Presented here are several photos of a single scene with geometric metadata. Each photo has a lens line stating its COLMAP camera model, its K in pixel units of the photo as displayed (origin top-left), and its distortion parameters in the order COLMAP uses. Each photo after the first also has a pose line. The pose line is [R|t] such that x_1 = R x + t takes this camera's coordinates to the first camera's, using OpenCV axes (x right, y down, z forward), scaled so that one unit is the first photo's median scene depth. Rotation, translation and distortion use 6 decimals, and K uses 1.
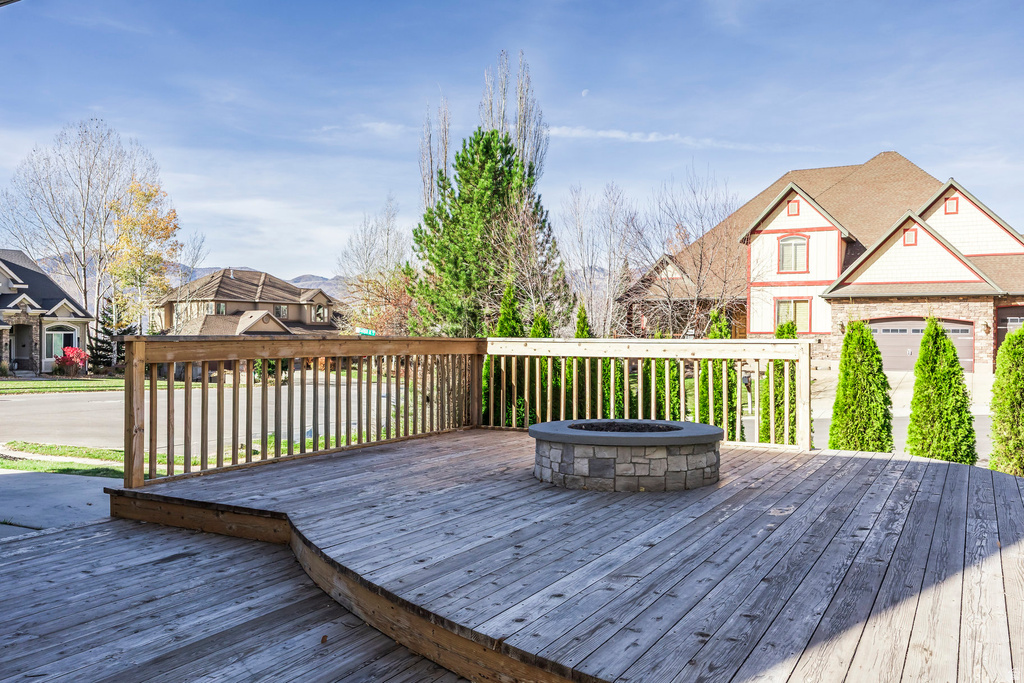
lens RADIAL K [[831.3, 0, 512.0], [0, 831.3, 341.5], [0, 0, 1]] dist [-0.002521, -0.000649]
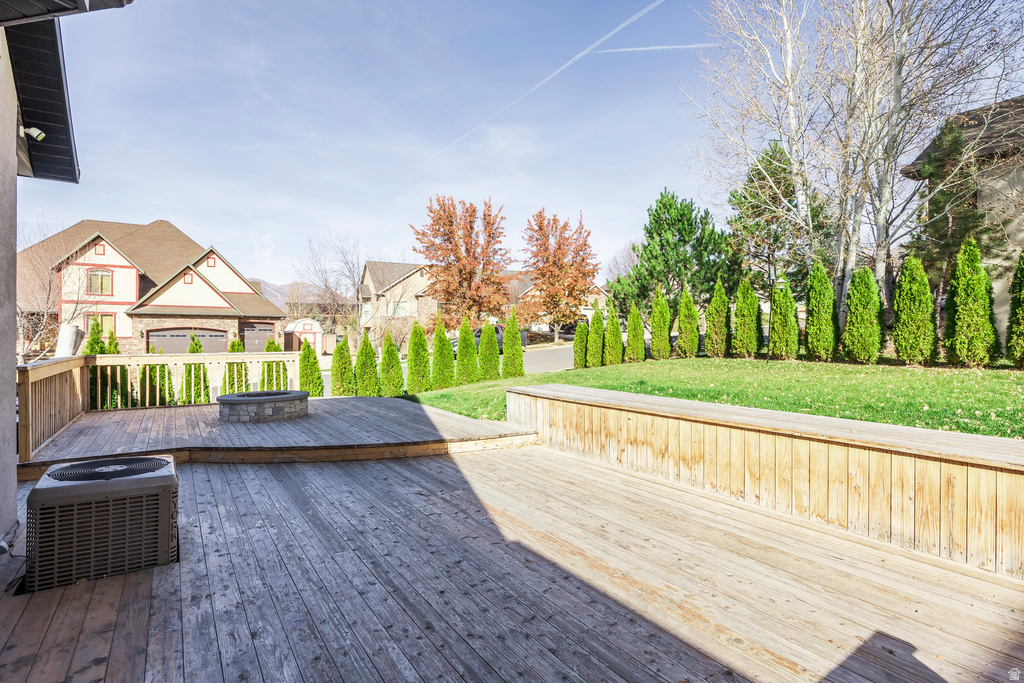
lens RADIAL K [[522.8, 0, 512.0], [0, 522.8, 341.5], [0, 0, 1]] dist [-0.000465, -0.000014]
pose [[0.469529, -0.013042, 0.882821, -0.130095], [0.007230, 0.999914, 0.010927, -0.008636], [-0.882887, 0.001252, 0.469583, -0.044198]]
